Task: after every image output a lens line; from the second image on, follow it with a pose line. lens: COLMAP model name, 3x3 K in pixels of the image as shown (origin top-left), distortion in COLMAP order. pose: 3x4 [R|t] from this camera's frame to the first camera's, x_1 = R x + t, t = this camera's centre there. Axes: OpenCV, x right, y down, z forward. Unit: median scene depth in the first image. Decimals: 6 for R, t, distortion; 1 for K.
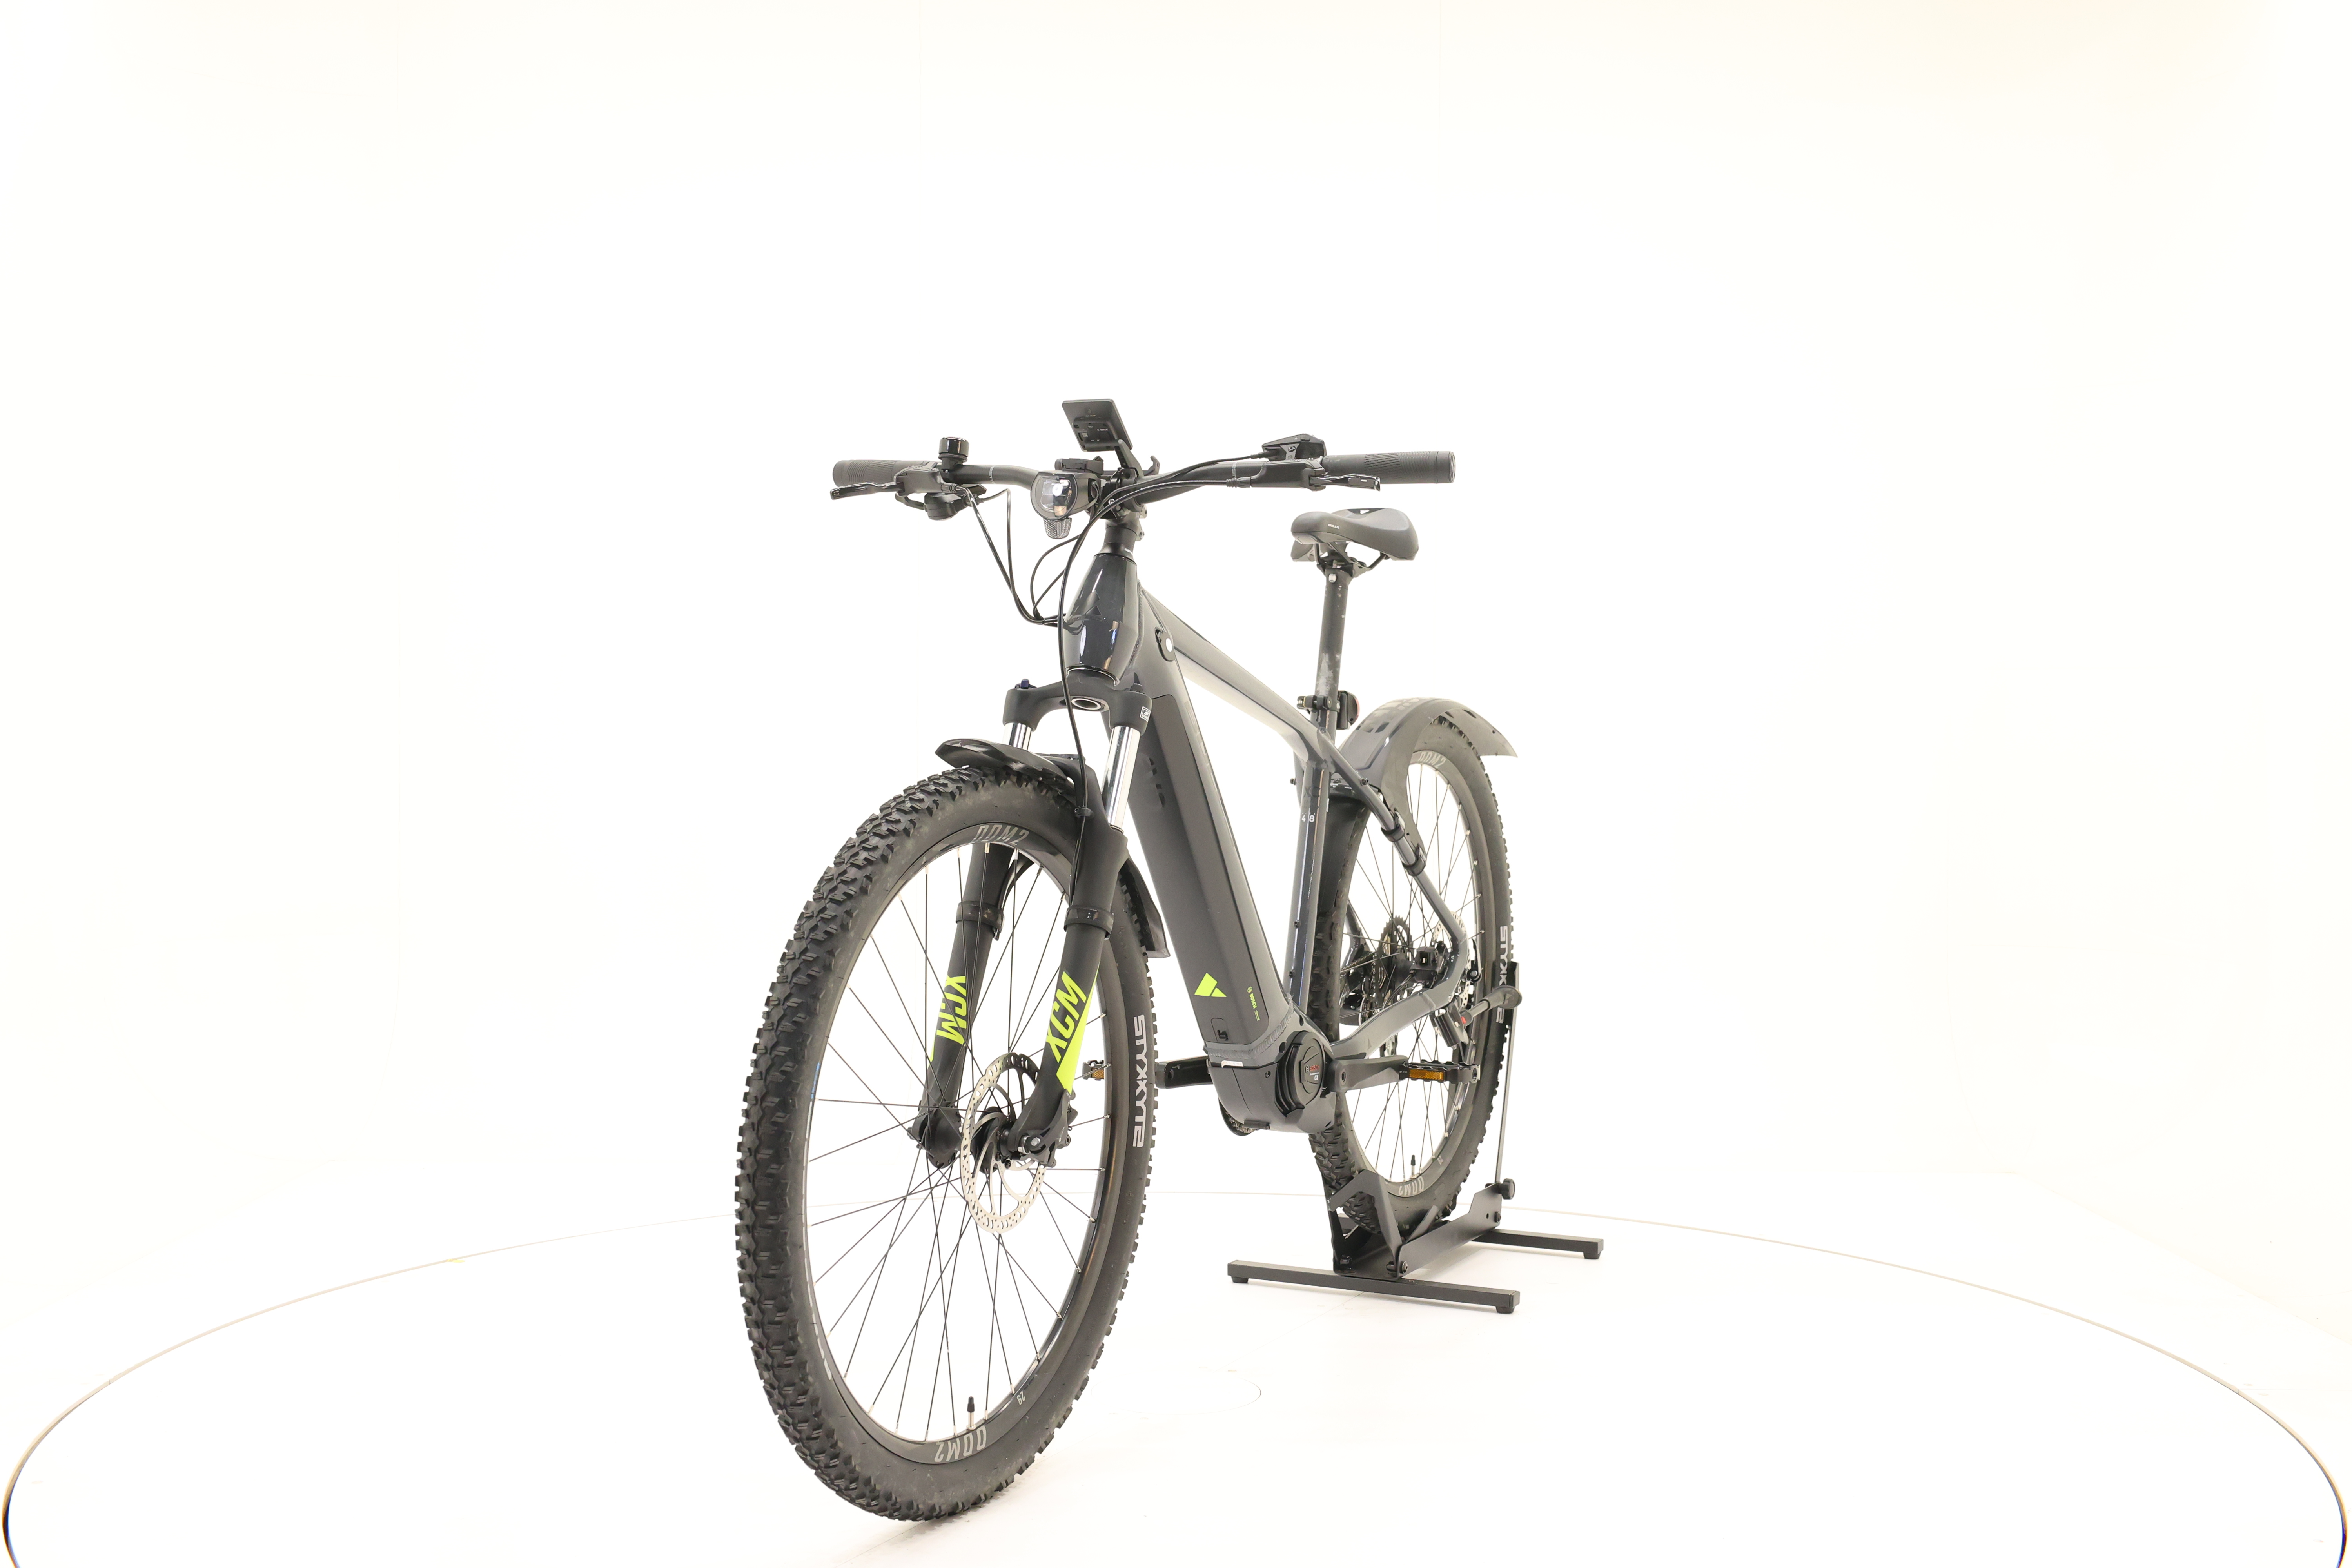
lens RADIAL K [[2524.6, 0, 1177.6], [0, 2524.6, 732.9], [0, 0, 1]] dist [-0.015822, 0.021196]
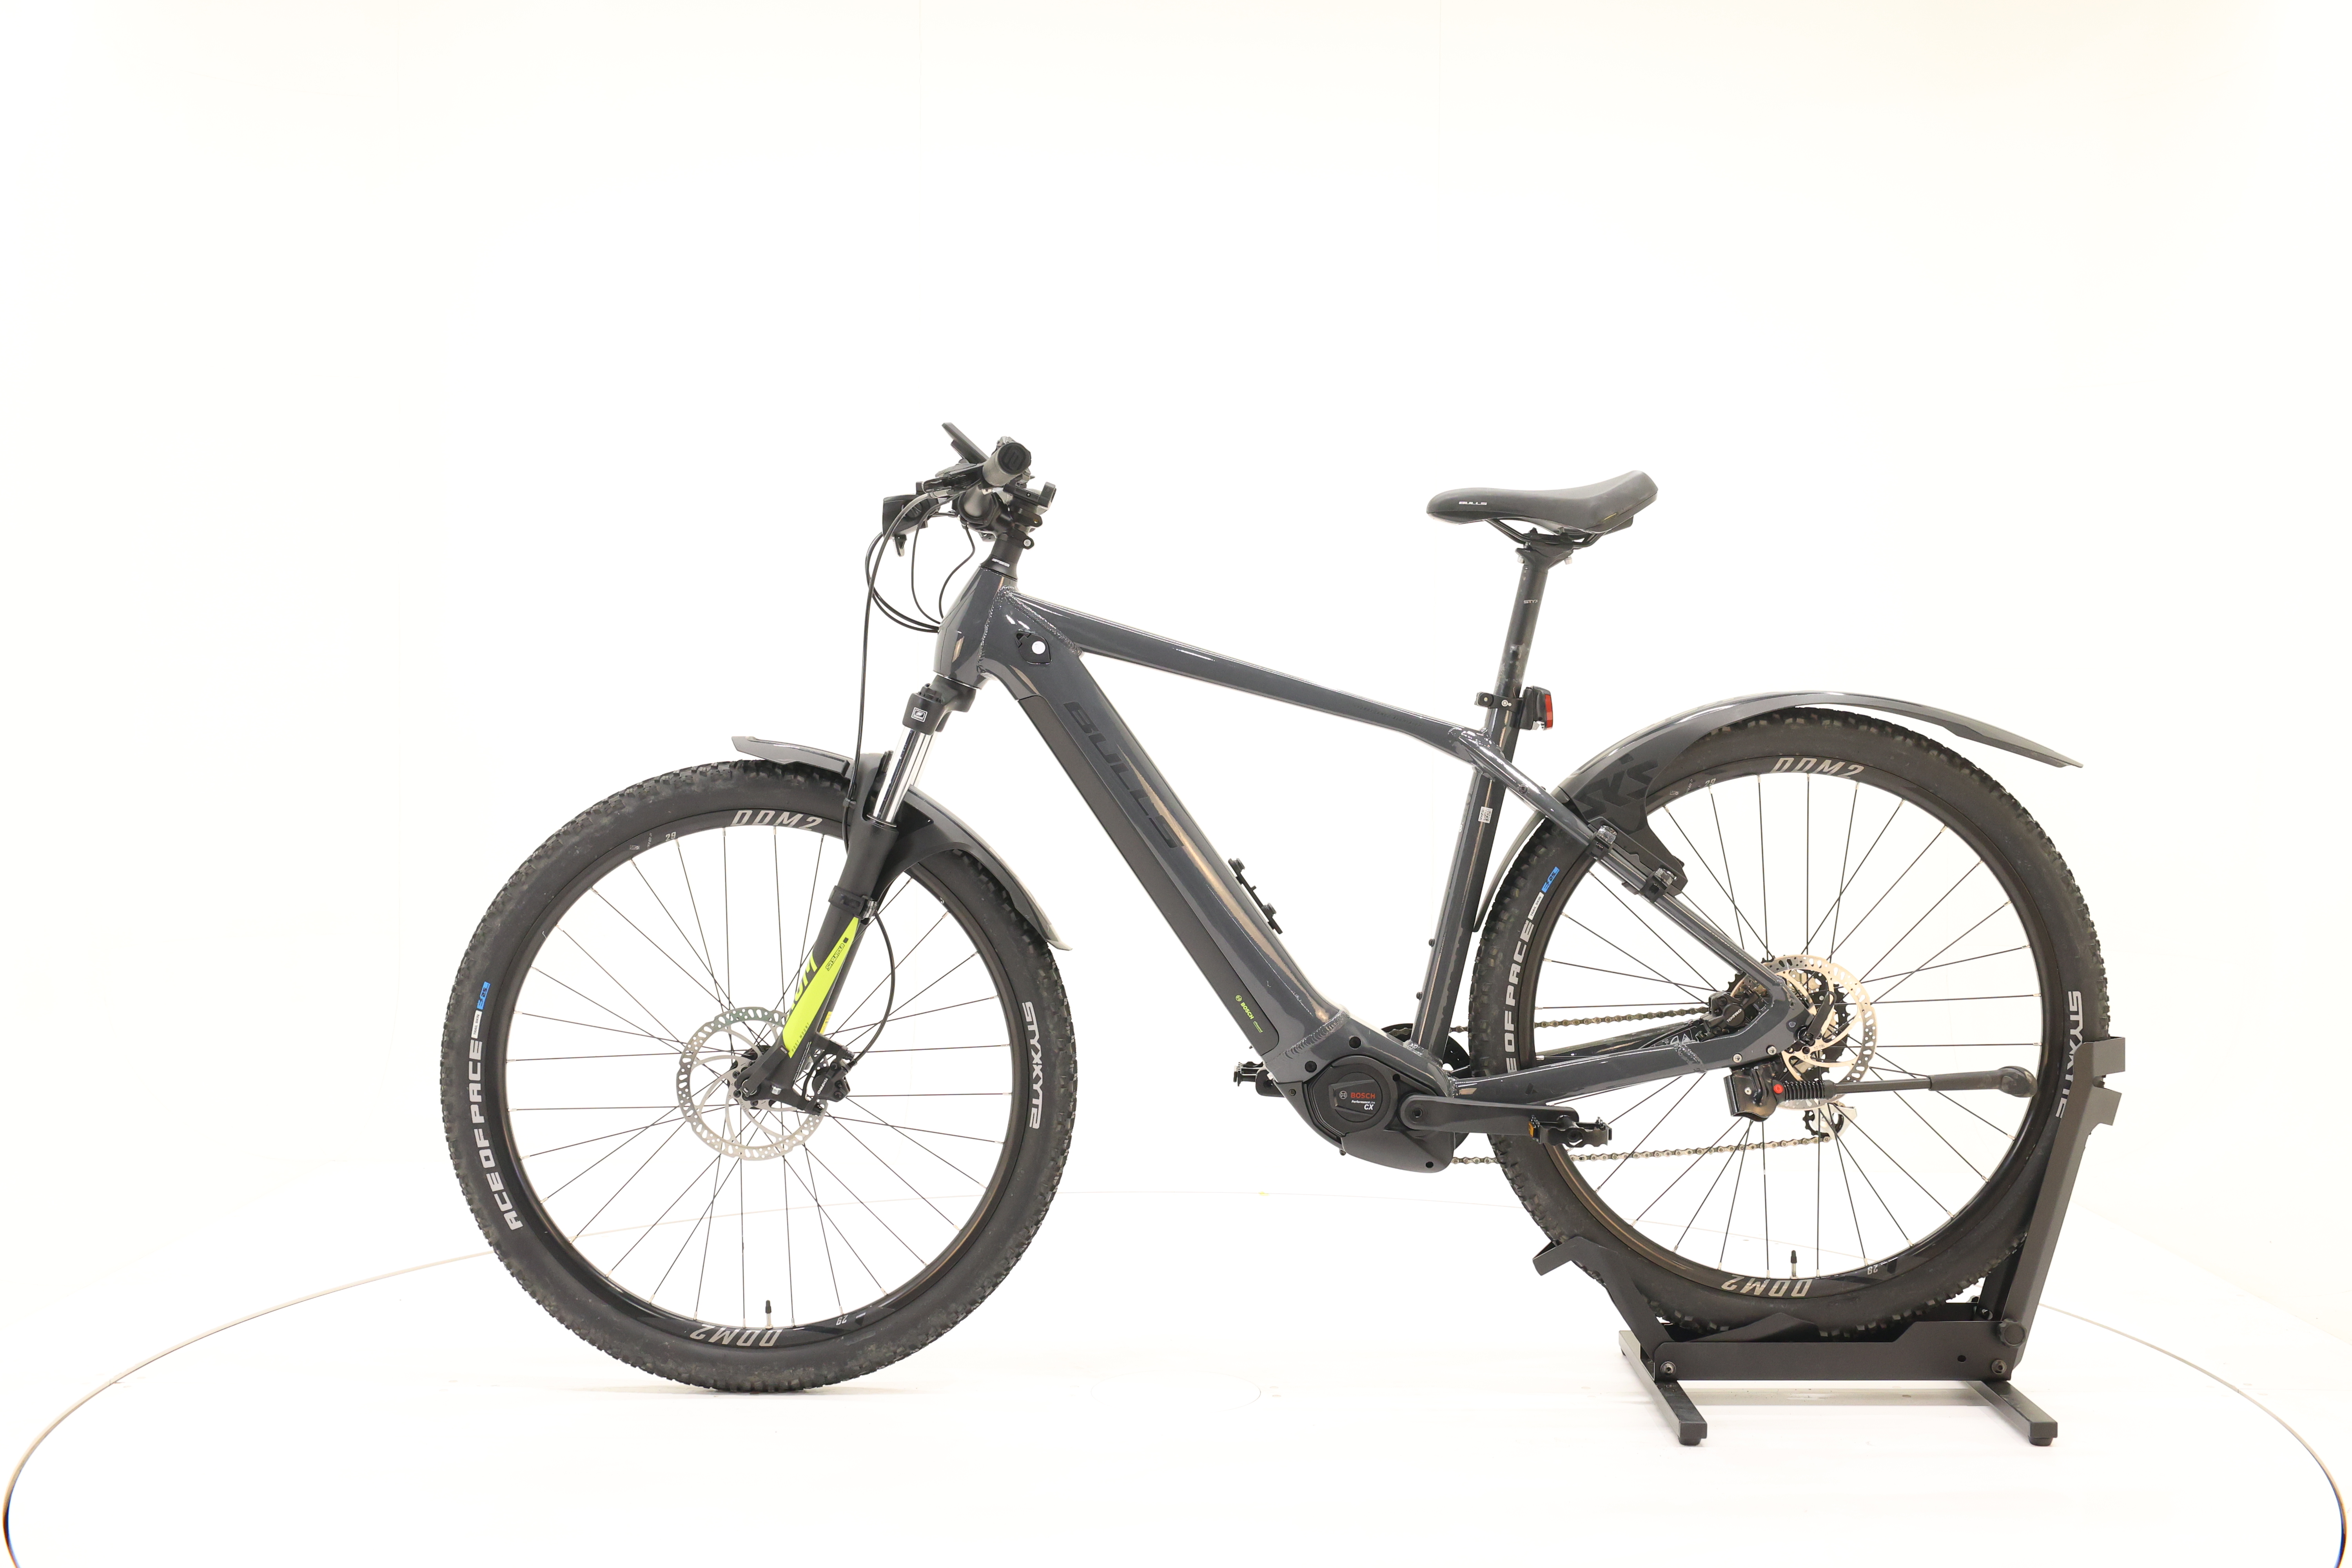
lens RADIAL K [[2524.6, 0, 1177.6], [0, 2524.6, 732.9], [0, 0, 1]] dist [-0.015822, 0.021196]
pose [[0.442088, -0.001400, -0.896971, 0.949089], [-0.002488, 0.999993, -0.002788, 0.002909], [0.896968, 0.003464, 0.442081, 0.589757]]
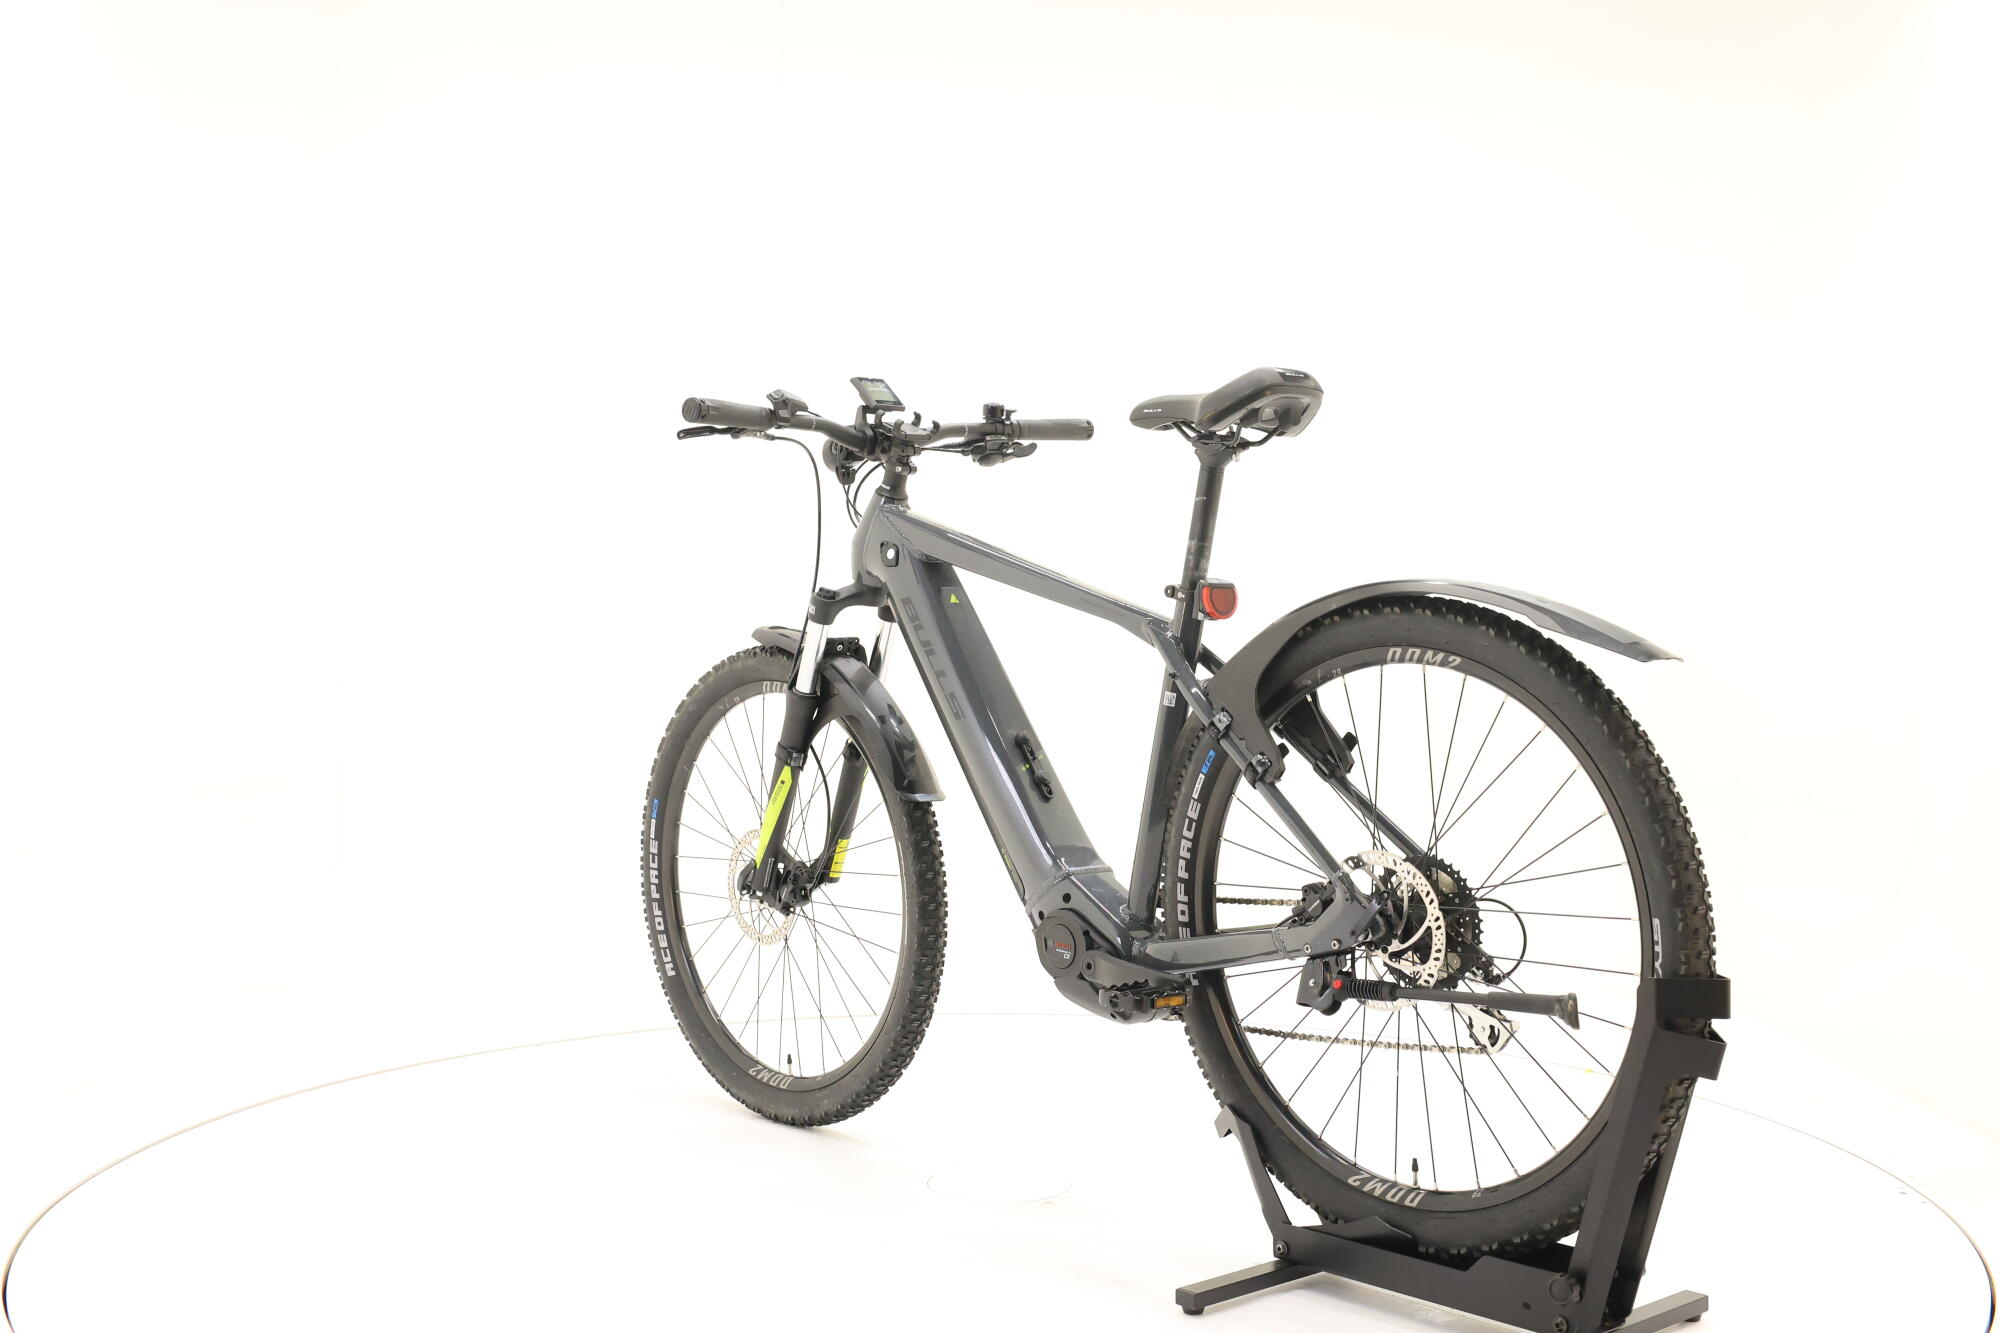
lens RADIAL K [[2146.8, 0, 1001.3], [0, 2146.8, 623.1], [0, 0, 1]] dist [-0.015822, 0.021196]
pose [[-0.368325, -0.005686, -0.929680, 0.984929], [-0.005959, 0.999975, -0.003755, 0.003784], [0.929678, 0.004157, -0.368350, 1.447516]]
